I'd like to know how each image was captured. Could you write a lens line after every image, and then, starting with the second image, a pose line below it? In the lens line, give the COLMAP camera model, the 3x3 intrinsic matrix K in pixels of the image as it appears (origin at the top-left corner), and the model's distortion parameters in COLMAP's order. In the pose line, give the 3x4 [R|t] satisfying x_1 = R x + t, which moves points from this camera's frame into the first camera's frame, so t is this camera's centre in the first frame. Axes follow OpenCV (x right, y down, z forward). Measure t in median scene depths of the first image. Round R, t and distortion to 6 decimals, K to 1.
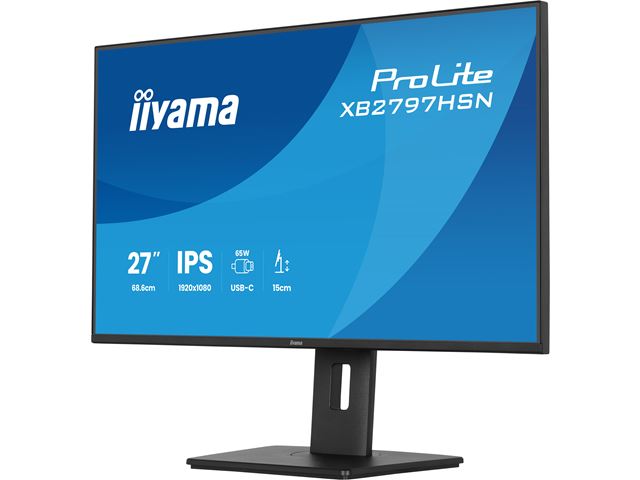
lens RADIAL K [[1911.5, 0, 318.8], [0, 1911.5, 246.6], [0, 0, 1]] dist [-0.705897, 0.000000]
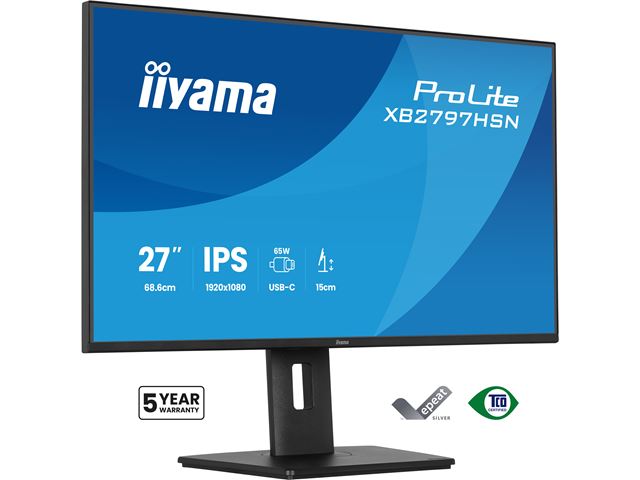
lens RADIAL K [[1911.5, 0, 318.9], [0, 1911.5, 240.8], [0, 0, 1]] dist [-0.705897, 0.000000]
pose [[0.350631, 0.021976, 0.936256, -0.940029], [-0.019544, 0.999679, -0.016145, 0.013620], [-0.936310, -0.012637, 0.350948, 0.656116]]
